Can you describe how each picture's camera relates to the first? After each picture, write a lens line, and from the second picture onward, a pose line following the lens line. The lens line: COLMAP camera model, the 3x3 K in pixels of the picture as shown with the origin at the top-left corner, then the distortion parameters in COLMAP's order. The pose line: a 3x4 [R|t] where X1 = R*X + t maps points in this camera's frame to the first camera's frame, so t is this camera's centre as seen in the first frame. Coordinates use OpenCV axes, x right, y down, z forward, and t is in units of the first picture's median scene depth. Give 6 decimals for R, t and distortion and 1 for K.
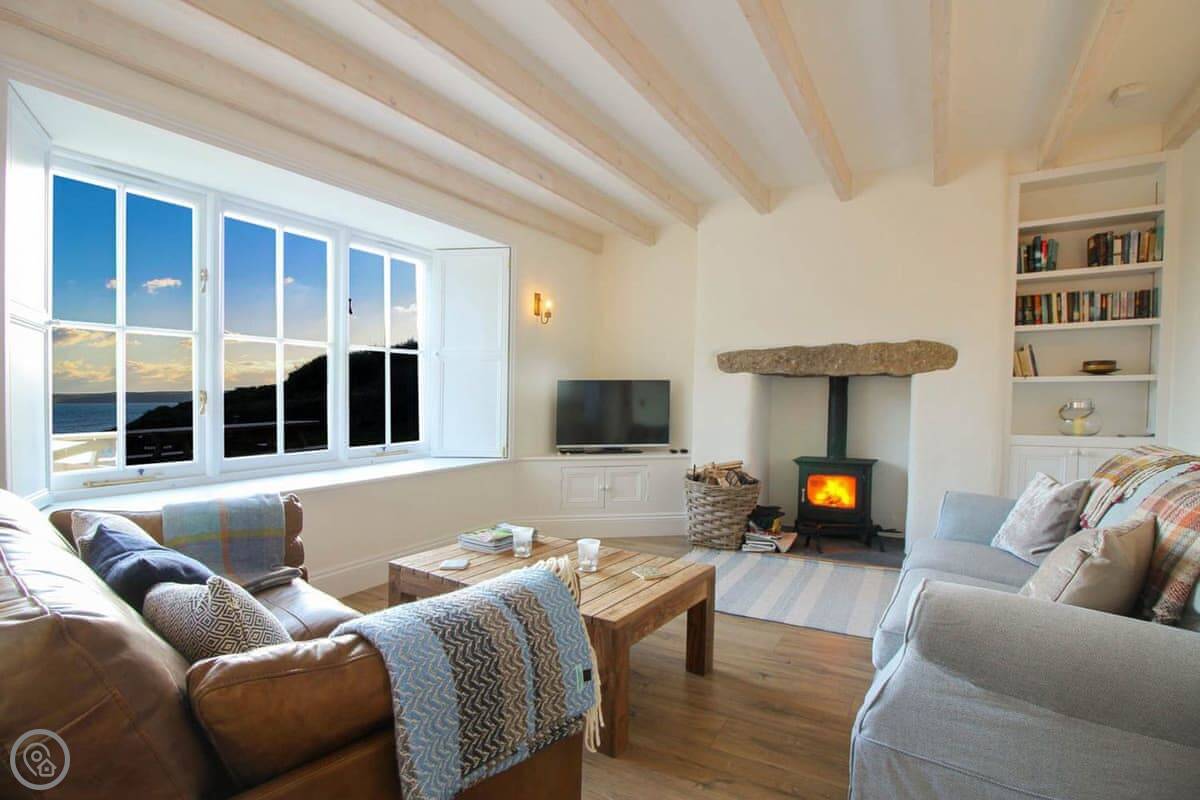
lens RADIAL K [[588.9, 0, 600.5], [0, 588.9, 412.3], [0, 0, 1]] dist [0.003894, -0.015713]
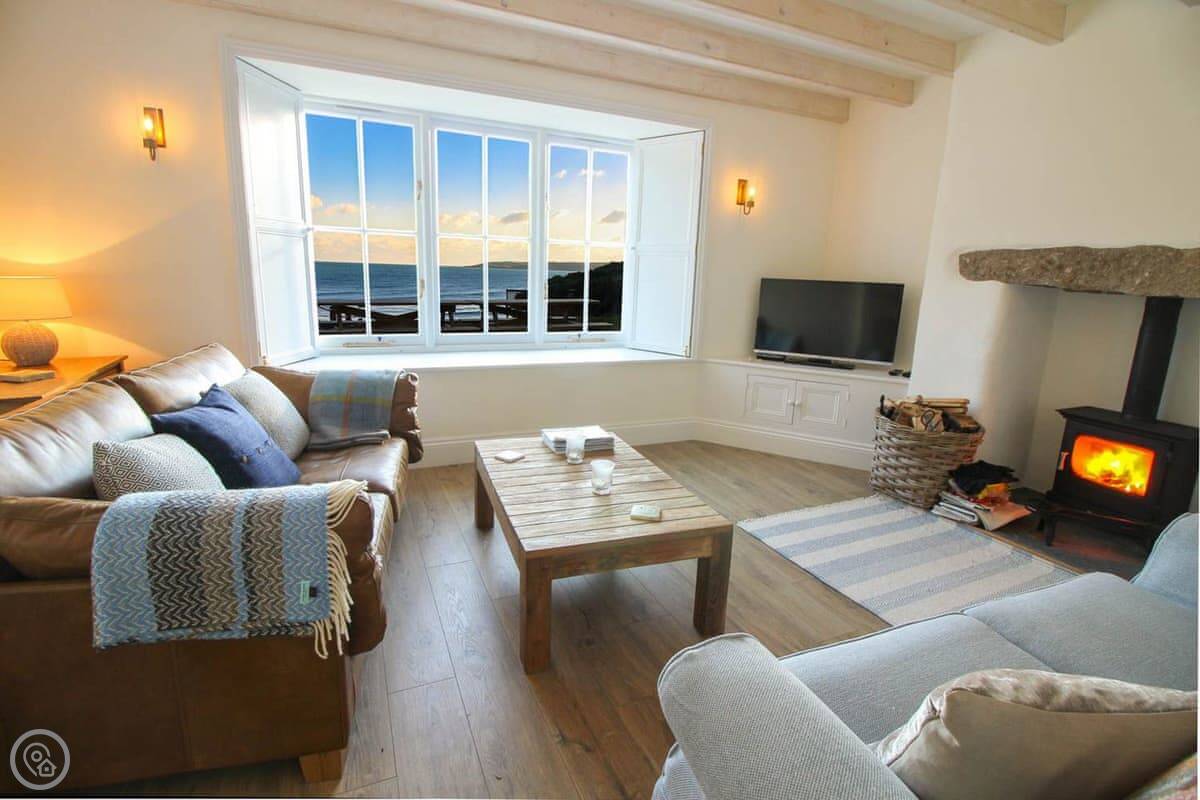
lens RADIAL K [[571.4, 0, 595.0], [0, 571.4, 384.2], [0, 0, 1]] dist [0.000410, -0.014993]
pose [[0.813730, 0.148718, -0.561895, 0.275362], [-0.055436, 0.982164, 0.179671, -0.044240], [0.578593, -0.115054, 0.807461, 0.144982]]
